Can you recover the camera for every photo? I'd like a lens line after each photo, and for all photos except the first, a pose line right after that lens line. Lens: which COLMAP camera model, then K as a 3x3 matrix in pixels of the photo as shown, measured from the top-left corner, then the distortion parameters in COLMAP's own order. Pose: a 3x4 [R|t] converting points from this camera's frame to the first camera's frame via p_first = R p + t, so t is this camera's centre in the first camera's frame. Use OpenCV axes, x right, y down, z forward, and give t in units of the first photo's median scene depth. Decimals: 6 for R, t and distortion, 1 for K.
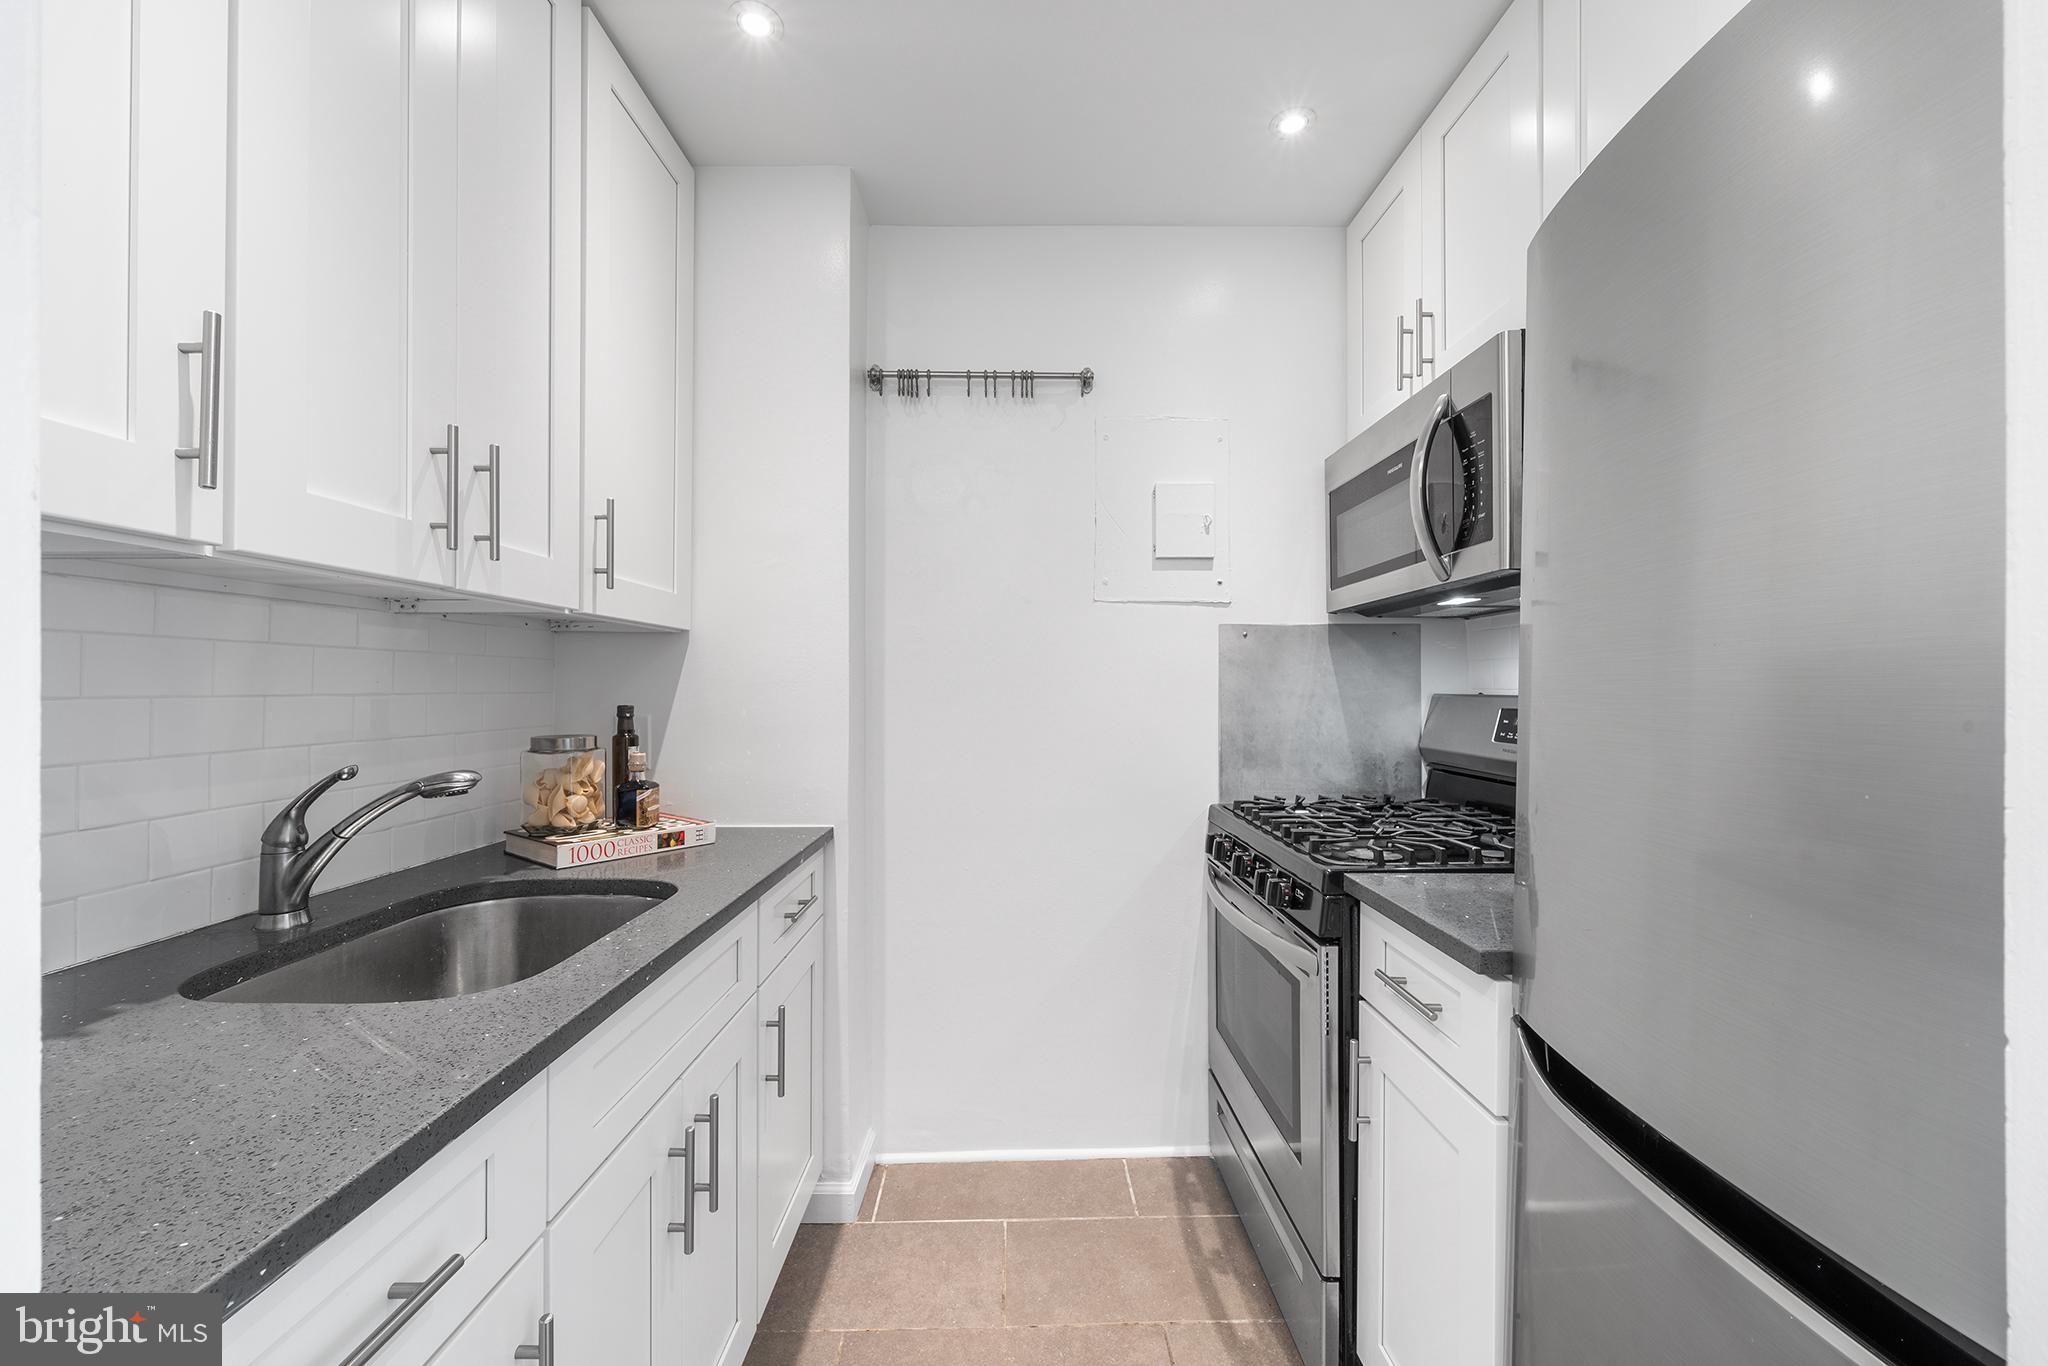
lens RADIAL K [[799.5, 0, 1024.0], [0, 799.5, 683.0], [0, 0, 1]] dist [-0.000889, -0.000355]
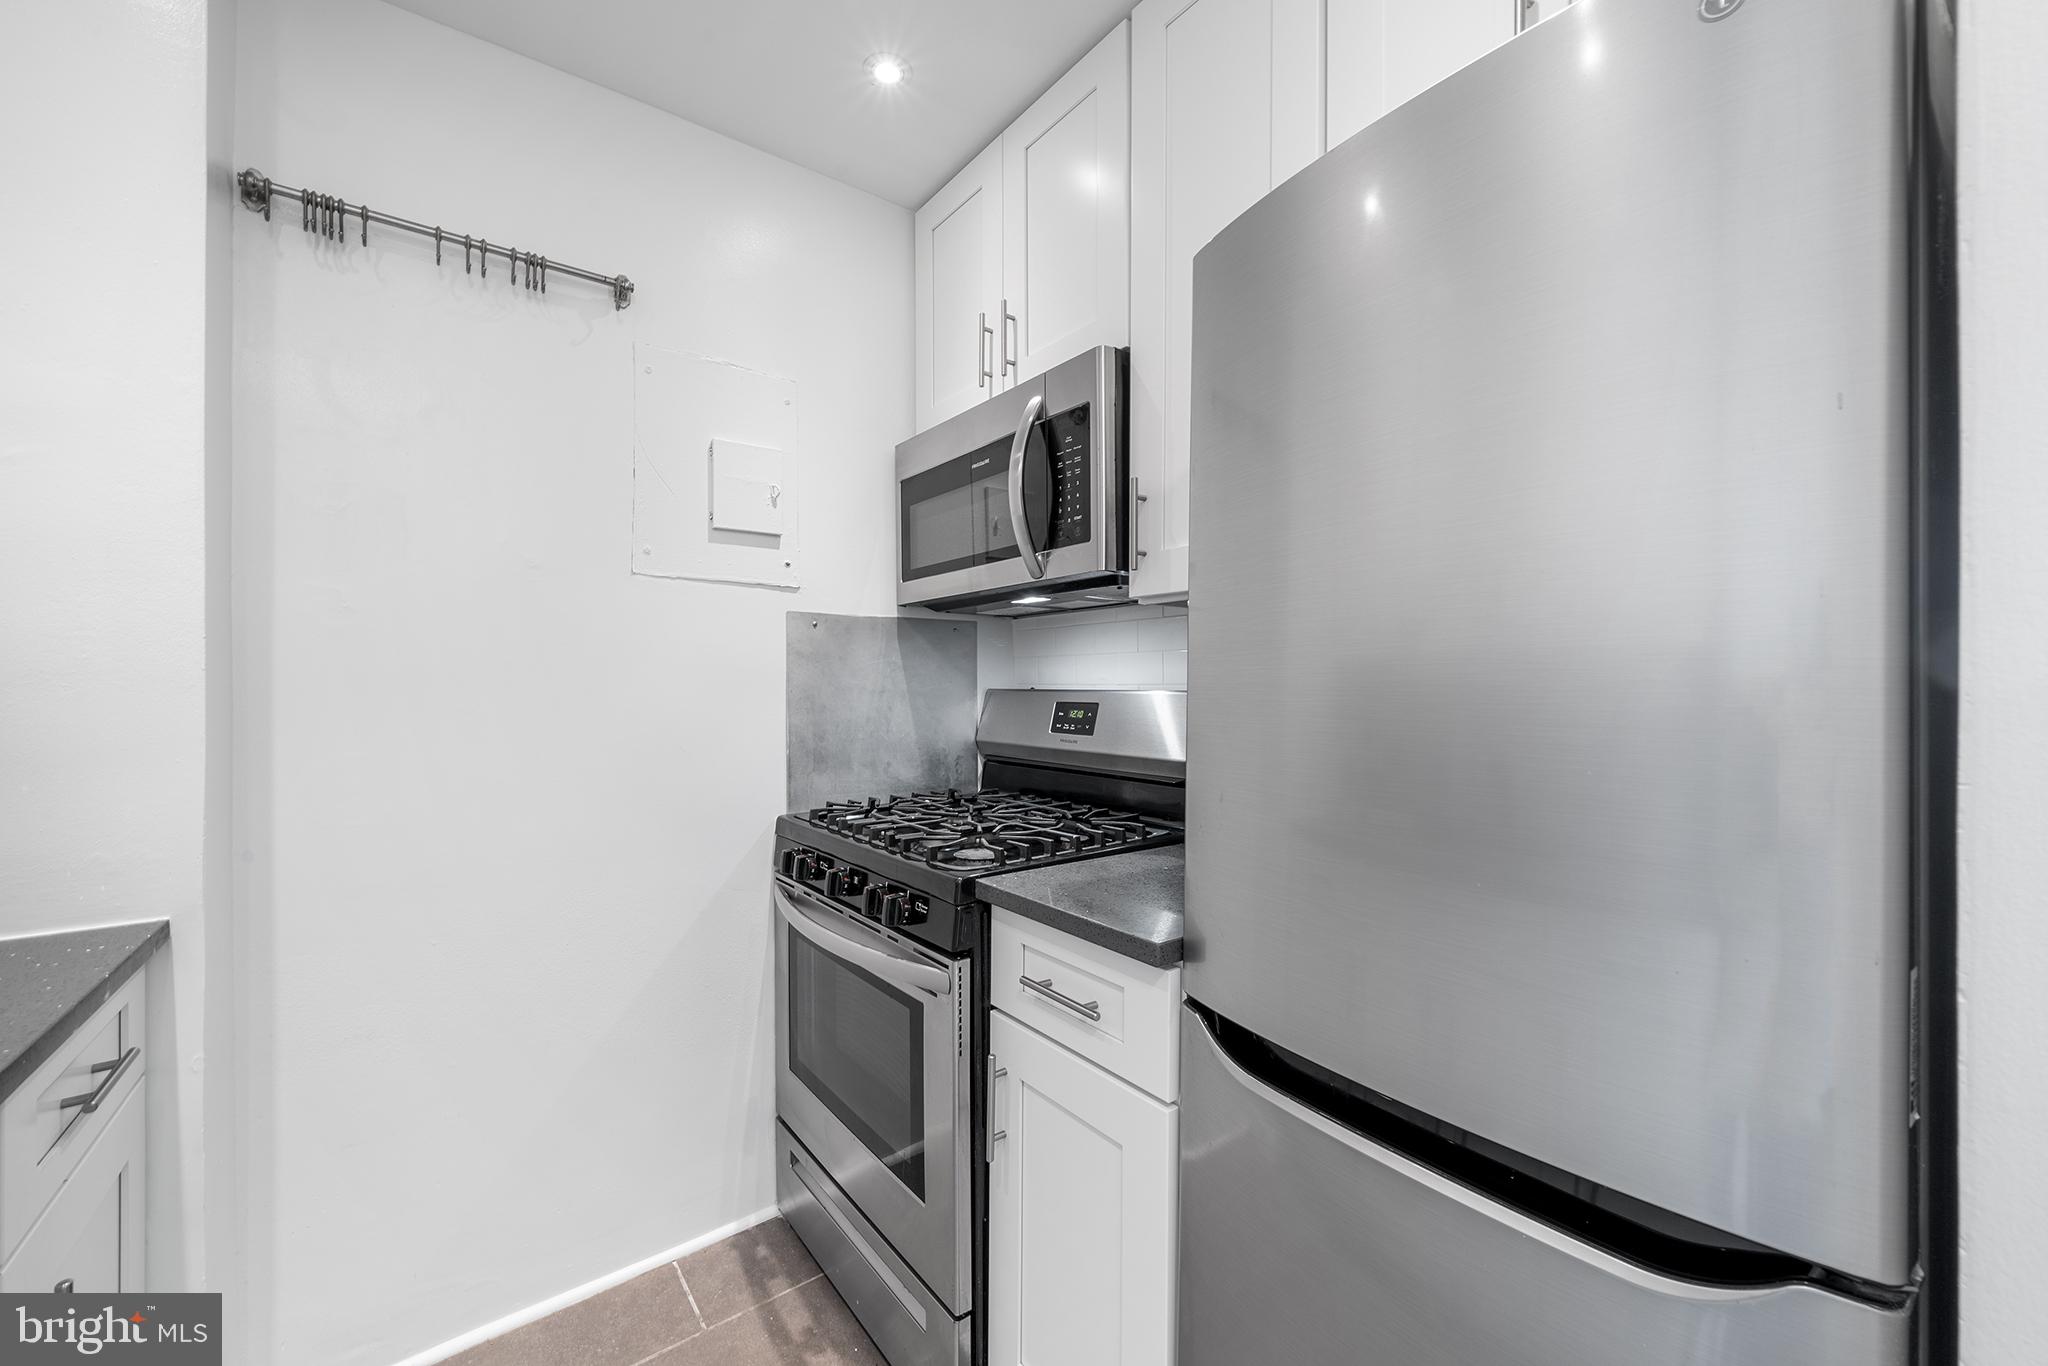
lens RADIAL K [[799.5, 0, 1024.0], [0, 799.5, 683.0], [0, 0, 1]] dist [-0.000889, -0.000355]
pose [[0.803570, -0.000102, 0.595210, -0.076528], [-0.002232, 0.999992, 0.003185, 0.002623], [-0.595206, -0.003888, 0.803564, 0.141614]]
